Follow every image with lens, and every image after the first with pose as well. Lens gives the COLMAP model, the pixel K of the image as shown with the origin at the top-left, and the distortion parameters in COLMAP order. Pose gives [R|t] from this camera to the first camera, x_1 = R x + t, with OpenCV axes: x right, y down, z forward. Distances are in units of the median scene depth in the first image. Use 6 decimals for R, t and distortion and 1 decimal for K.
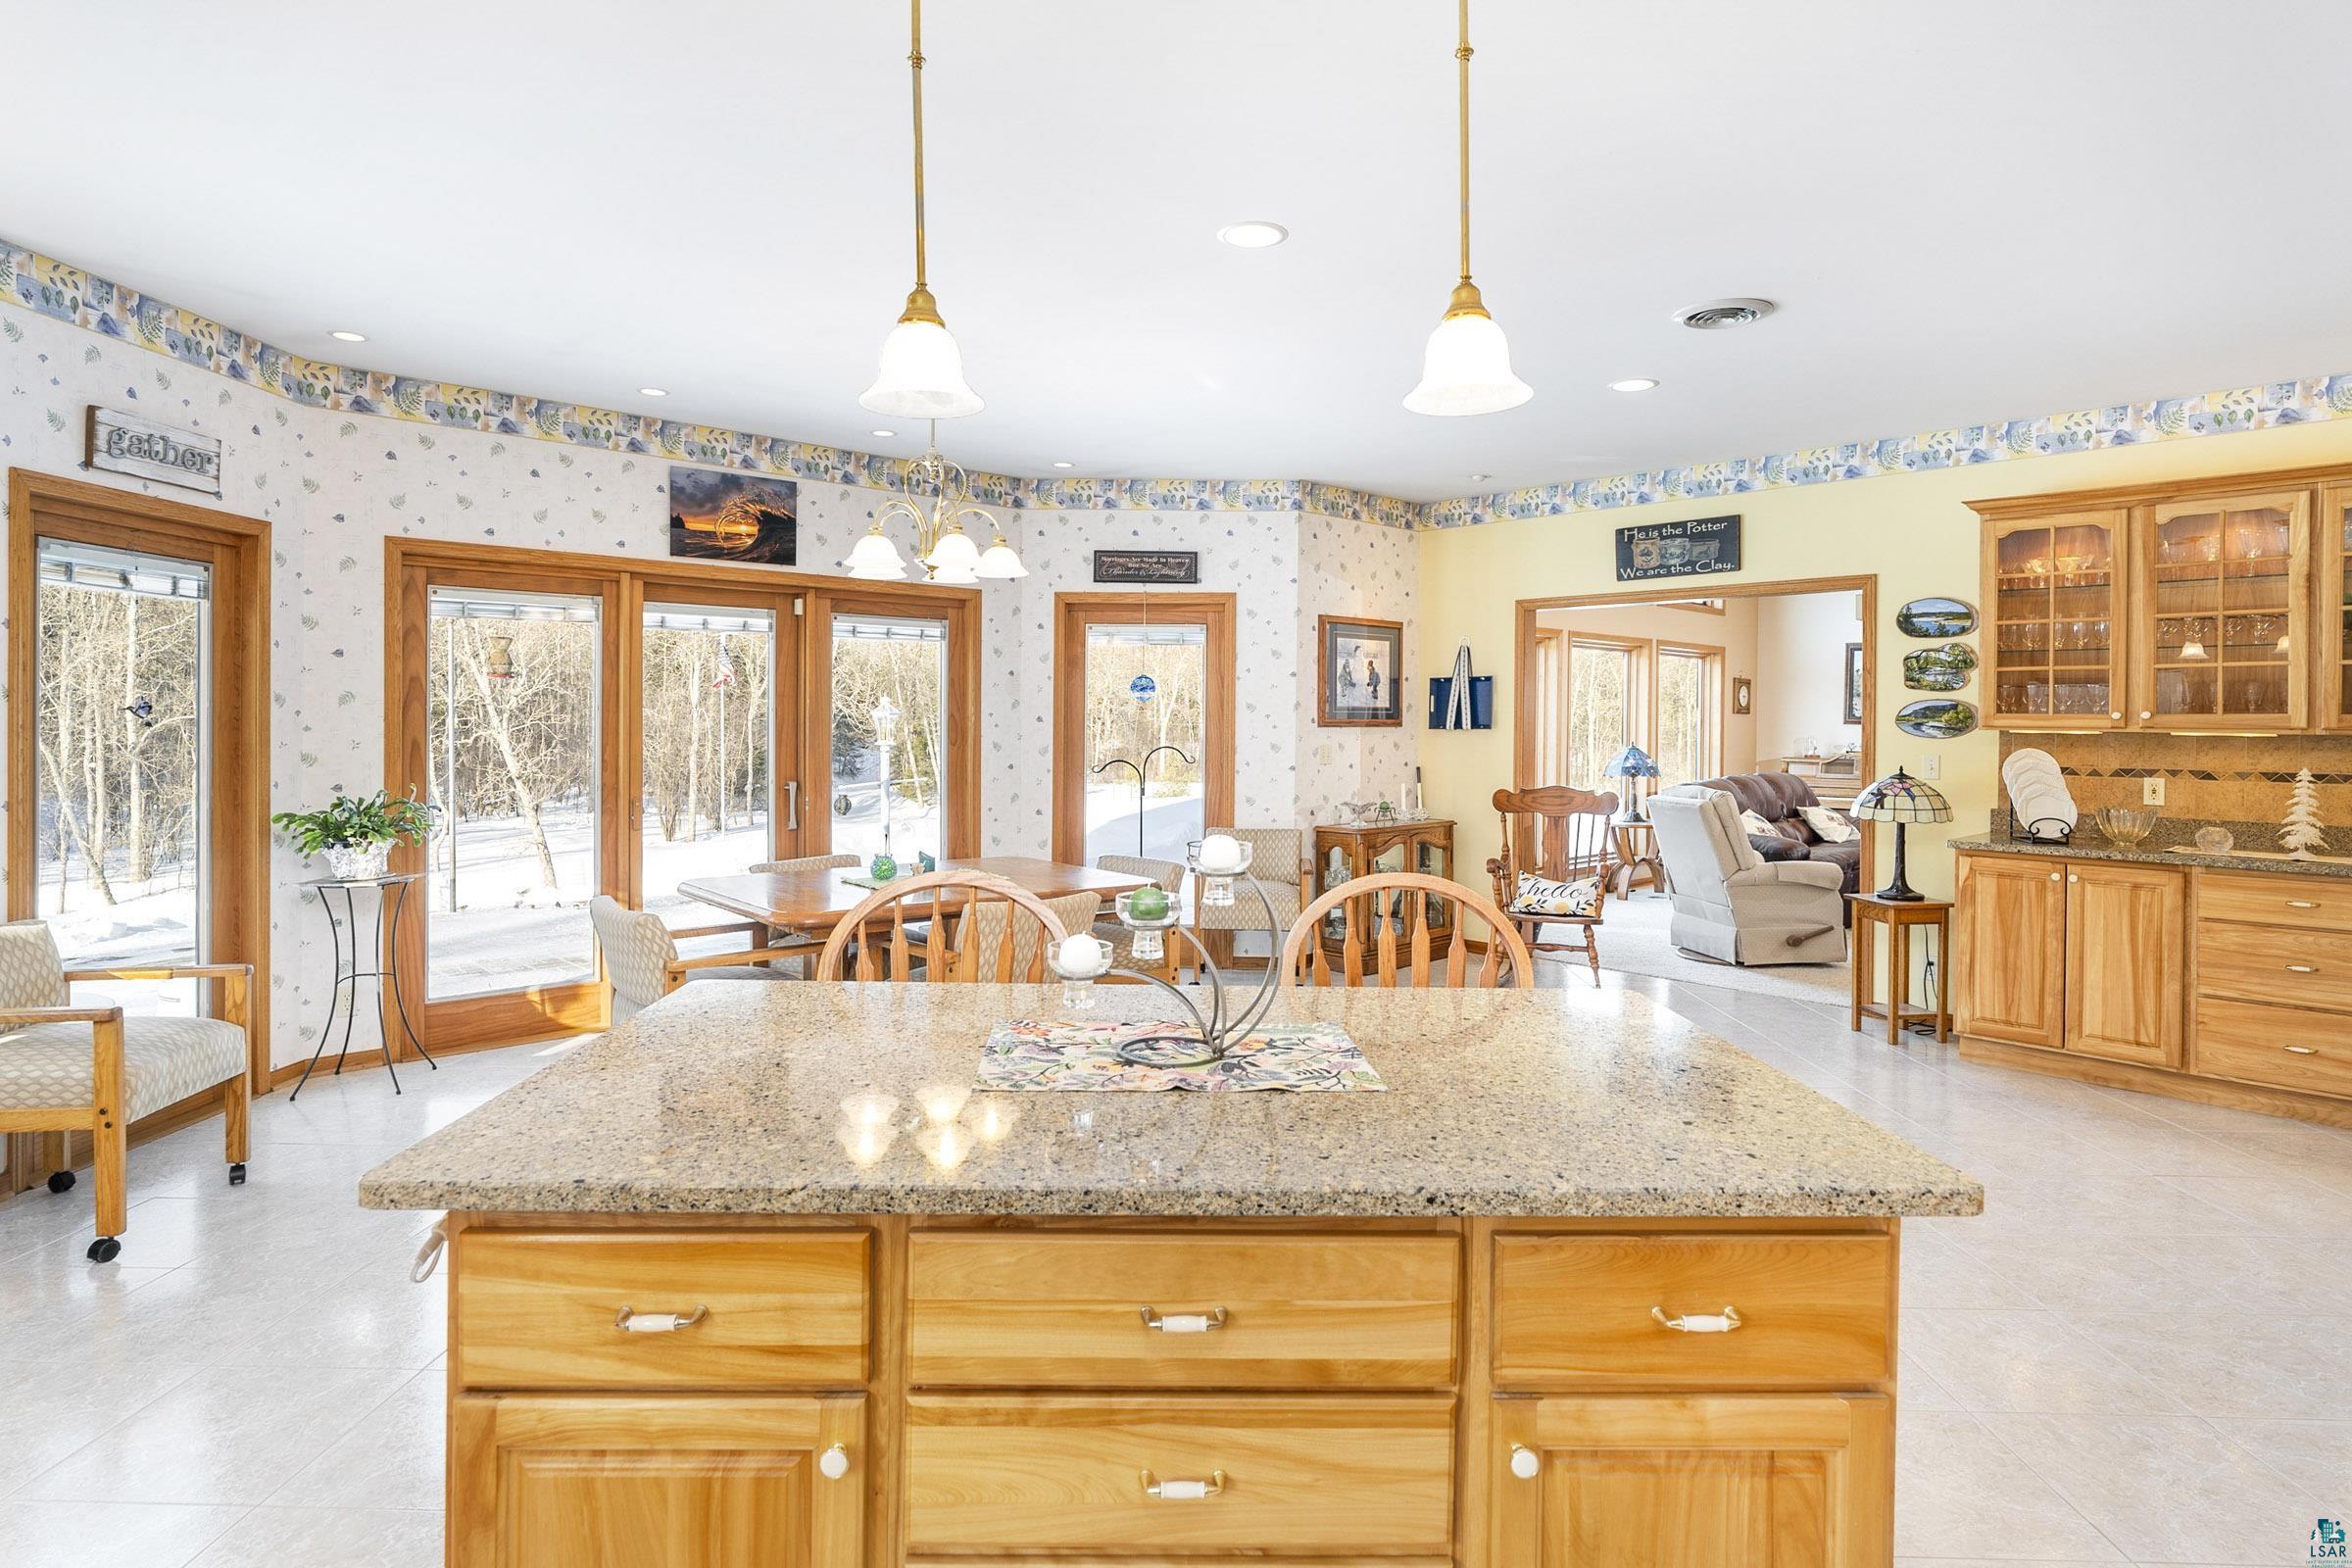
lens RADIAL K [[1215.8, 0, 1183.8], [0, 1215.8, 749.5], [0, 0, 1]] dist [-0.096655, 0.038575]
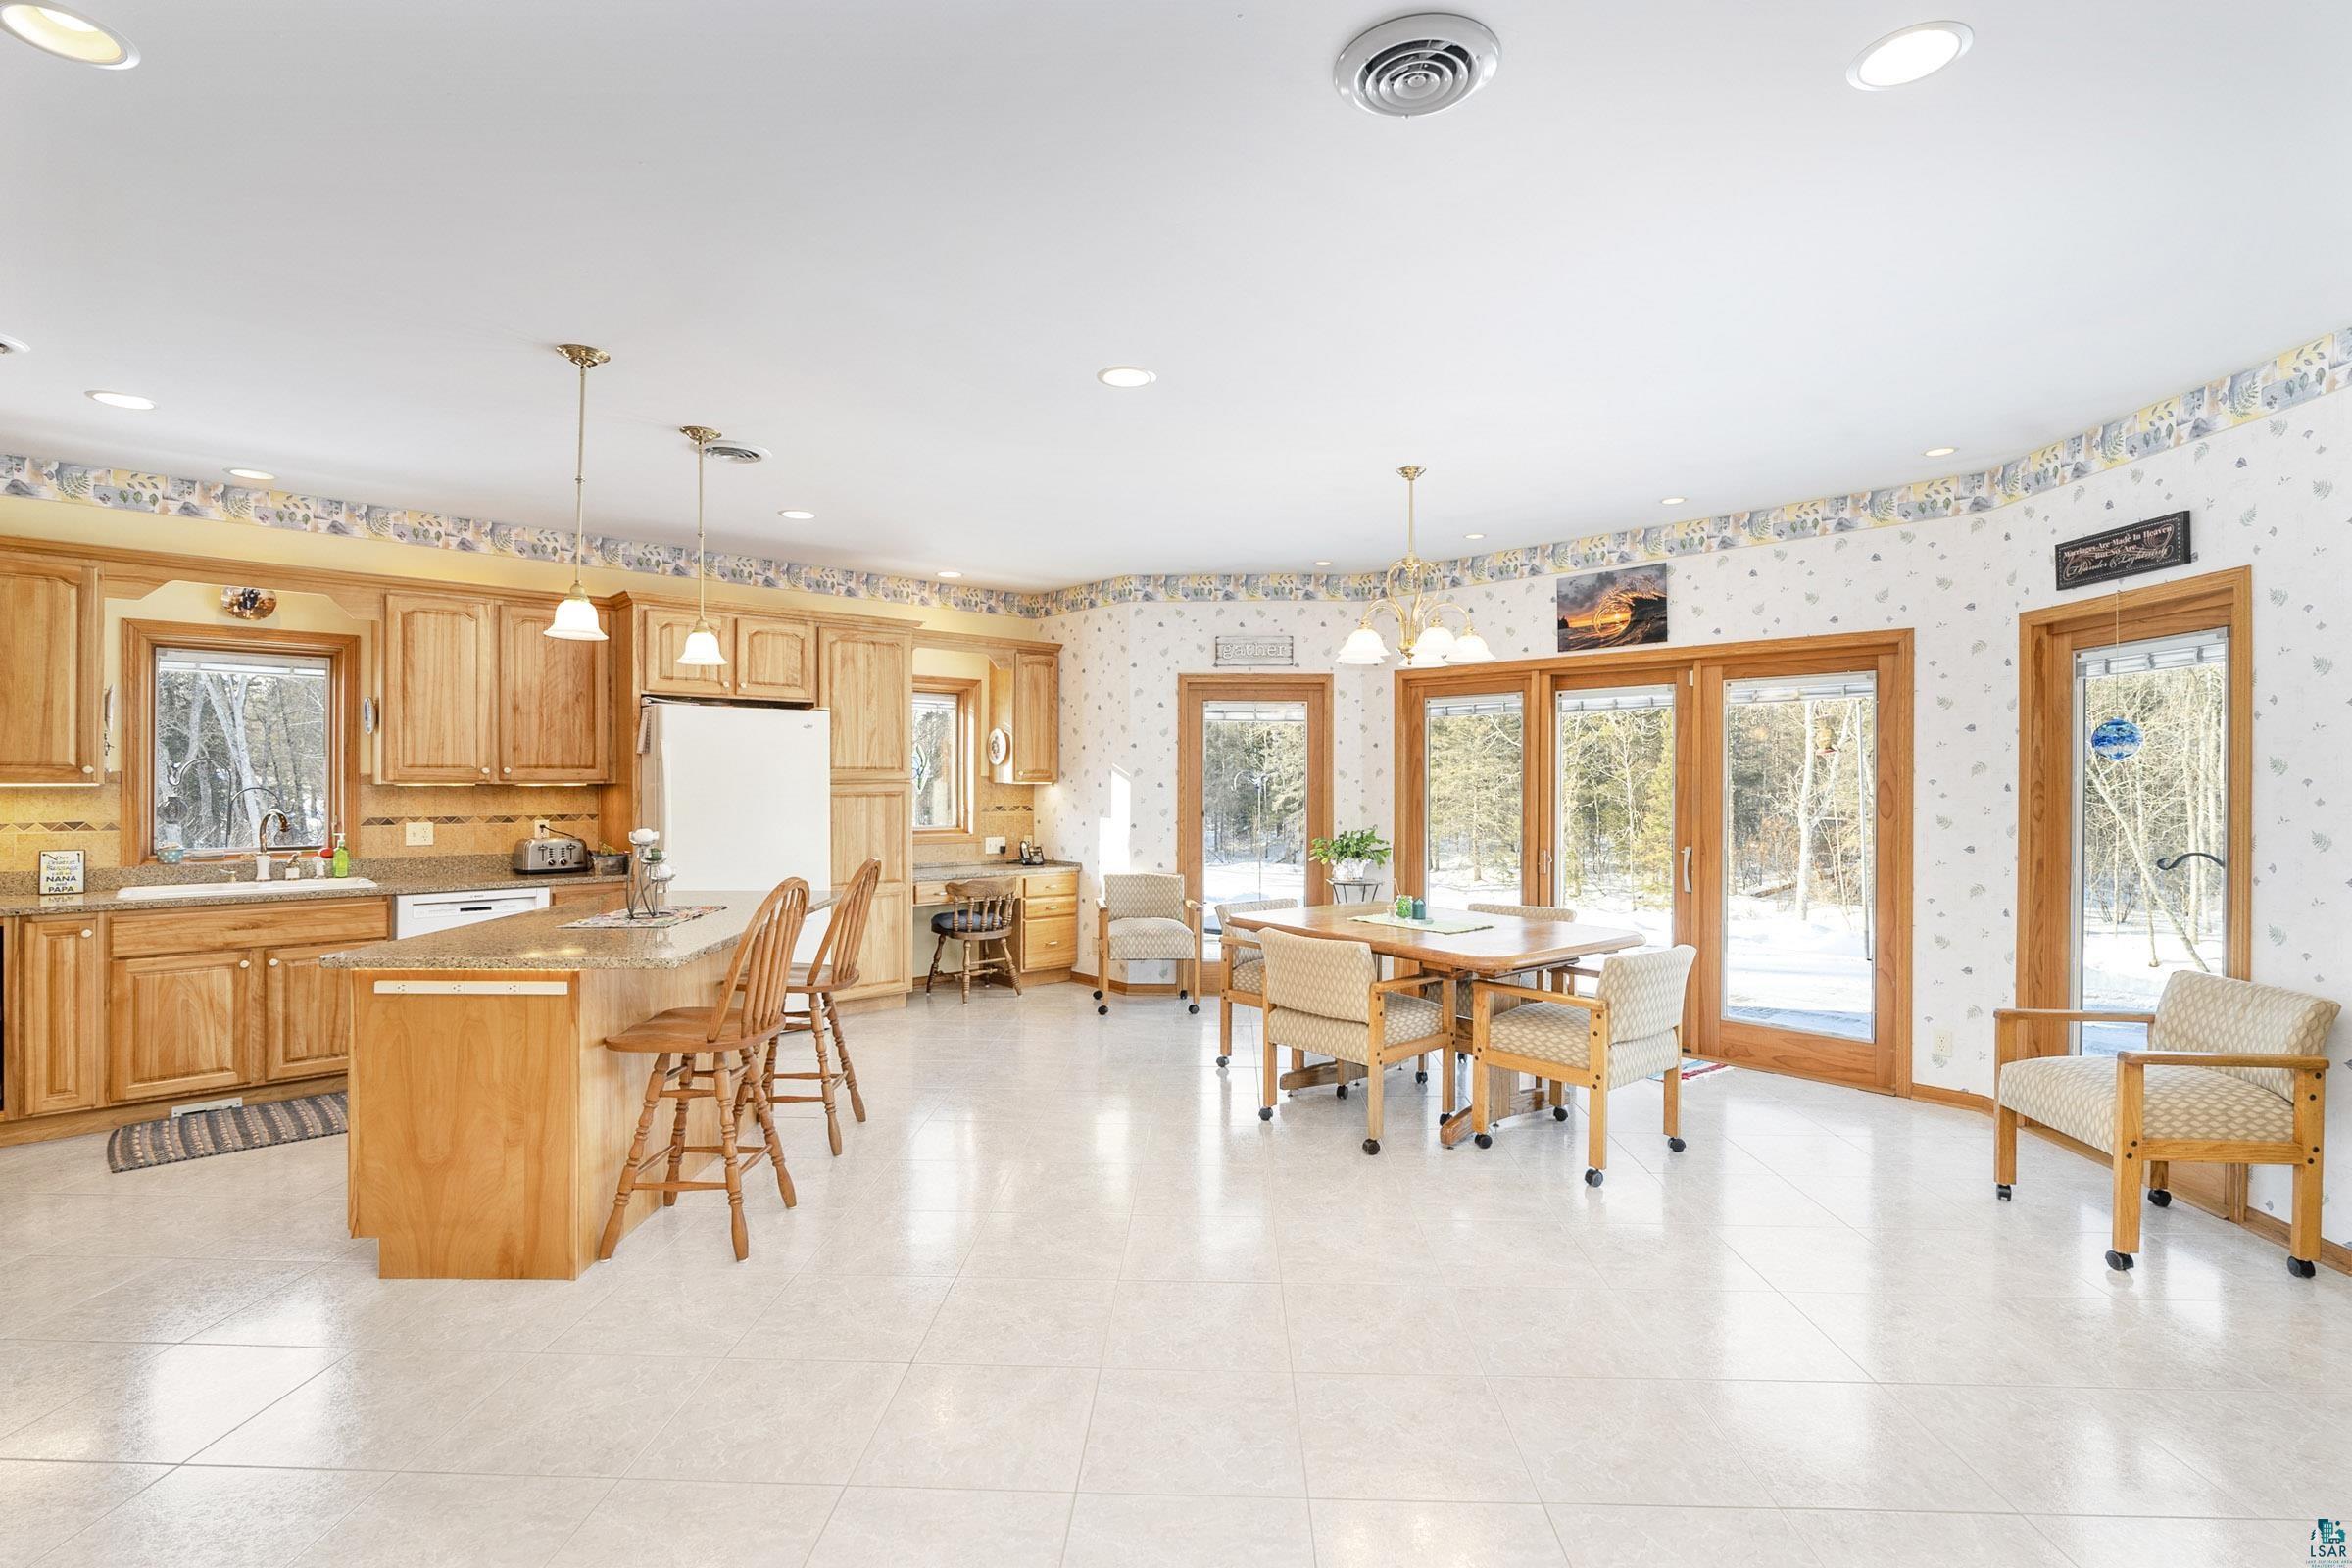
lens RADIAL K [[1099.6, 0, 1187.2], [0, 1099.6, 771.1], [0, 0, 1]] dist [-0.001251, 0.001393]
pose [[-0.010757, -0.012811, -0.999860, 0.620001], [-0.026048, 0.999582, -0.012528, -0.014732], [0.999603, 0.025910, -0.011086, 0.562981]]
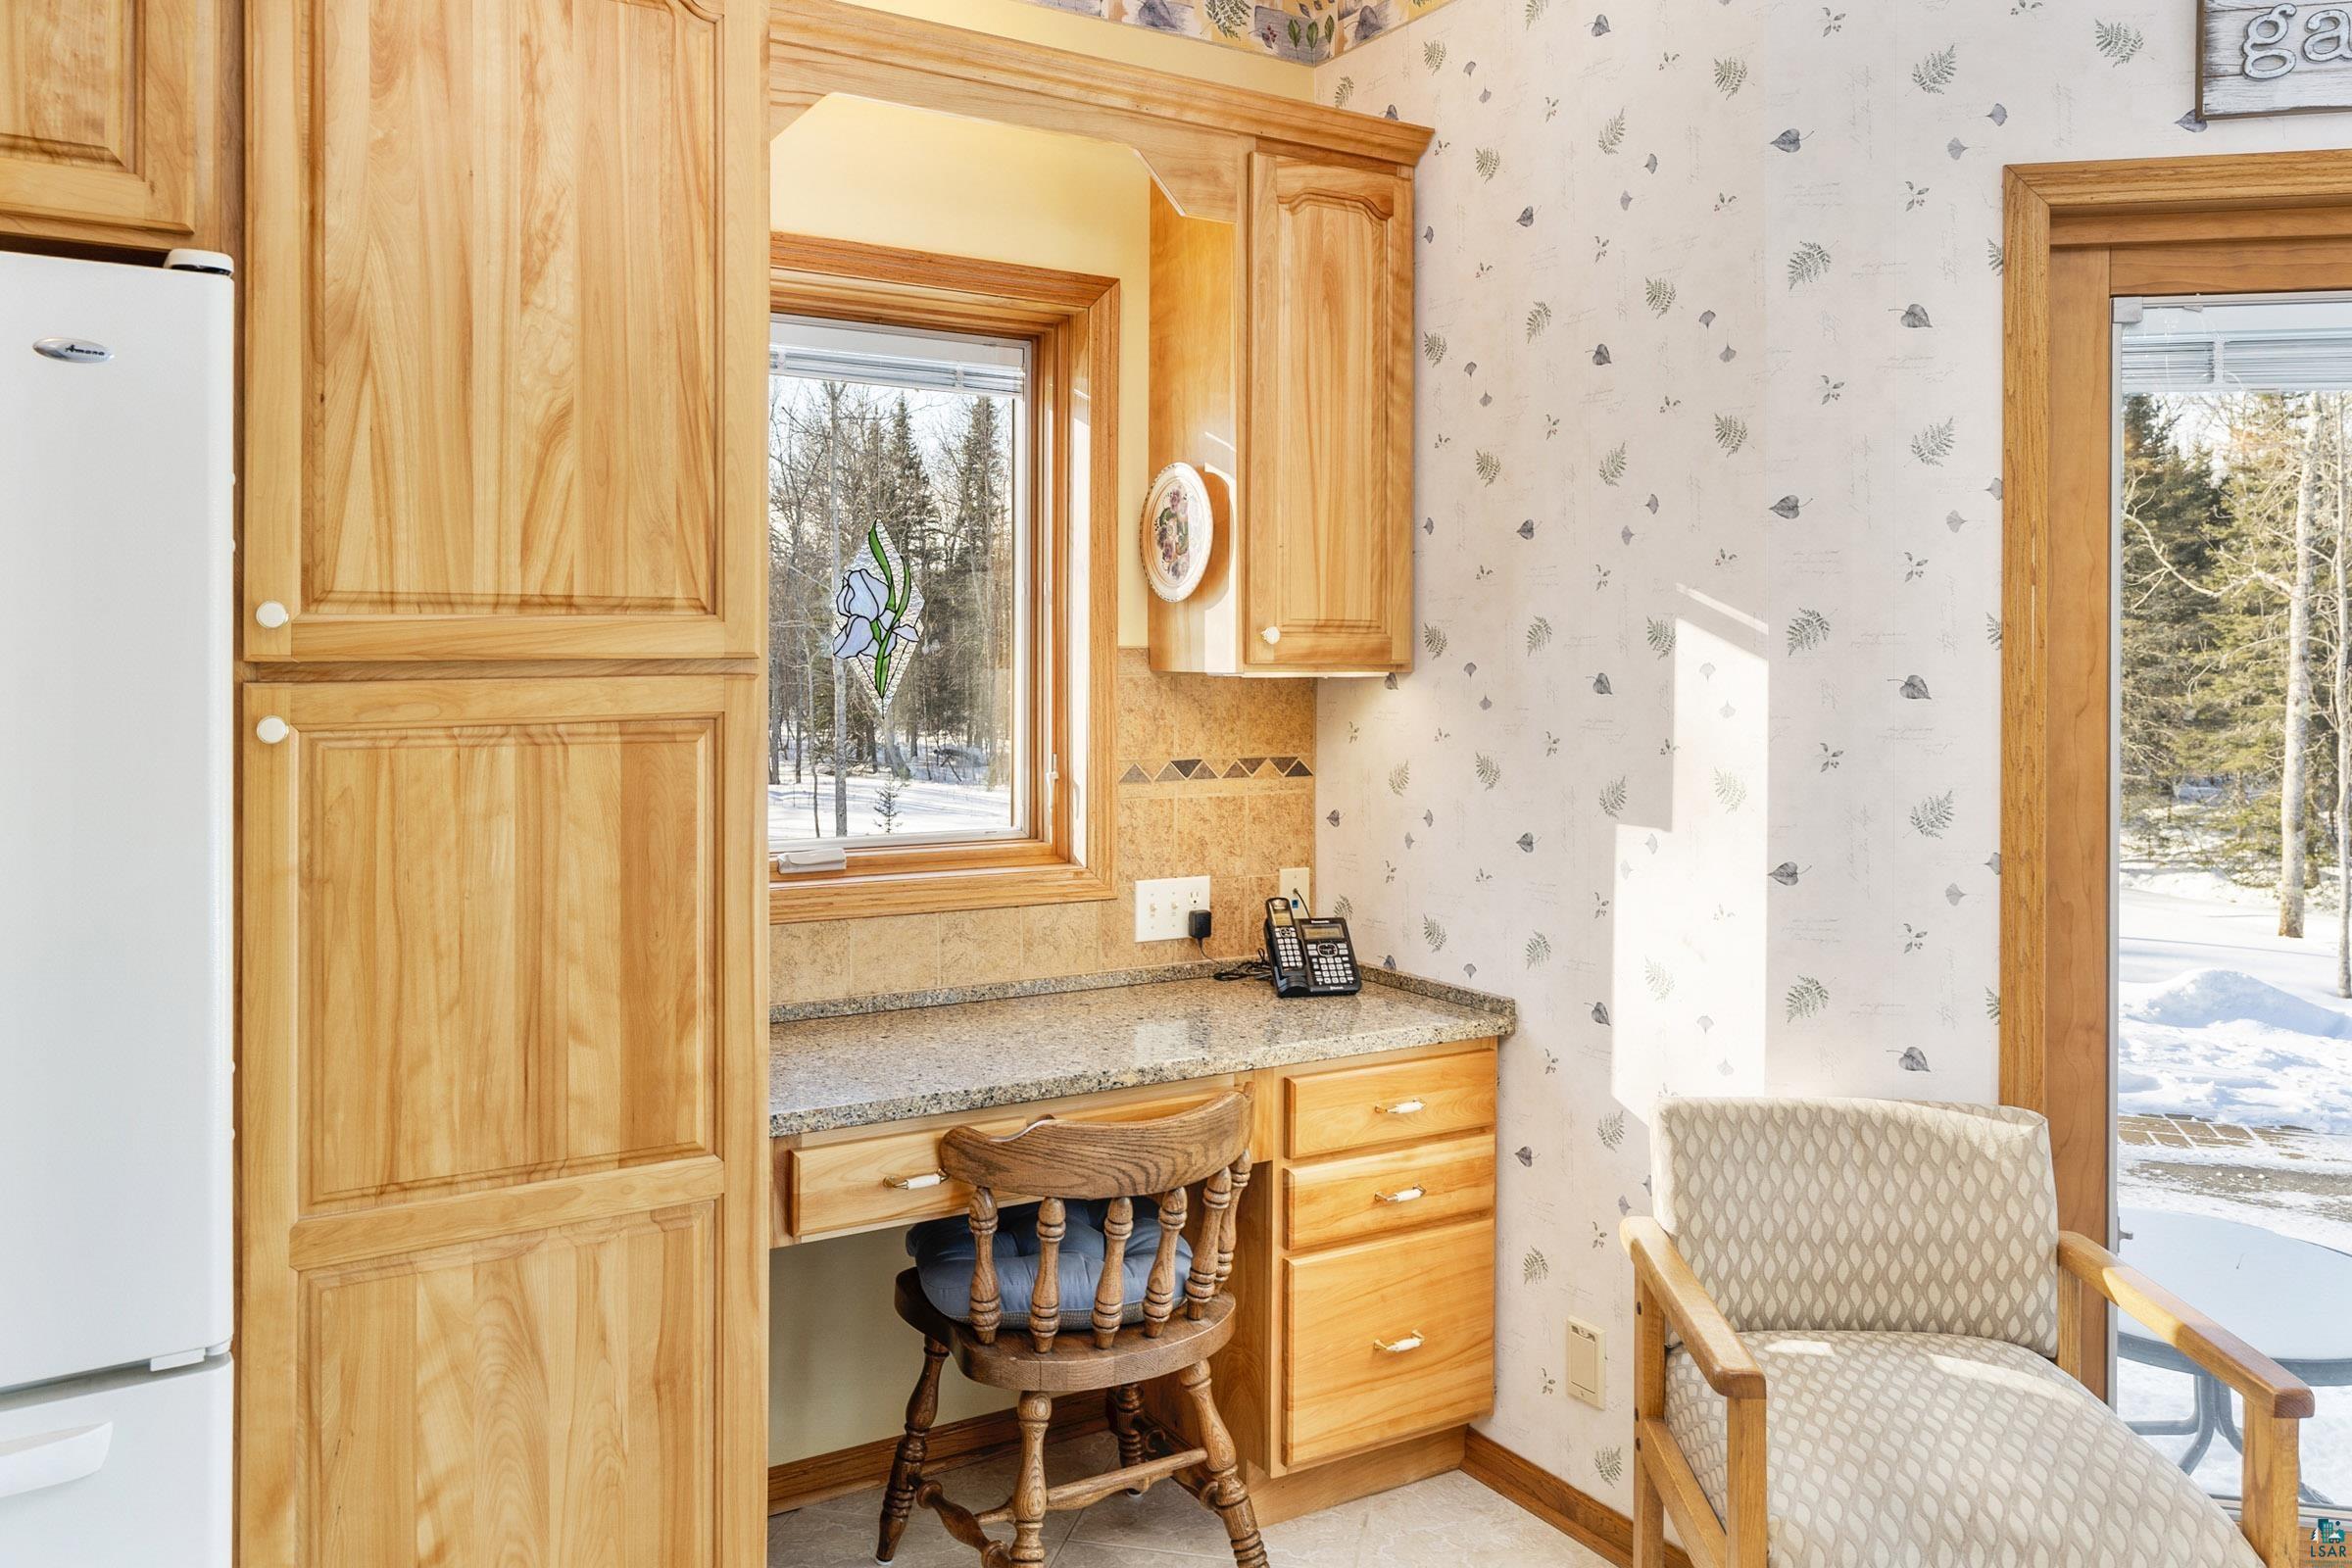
lens RADIAL K [[1754.4, 0, 1184.1], [0, 1754.4, 663.5], [0, 0, 1]] dist [-0.000111, 0.000278]
pose [[-0.195598, -0.003326, -0.980678, -0.122908], [-0.028704, 0.999585, 0.002335, -0.015452], [0.980264, 0.028606, -0.195613, 0.435785]]
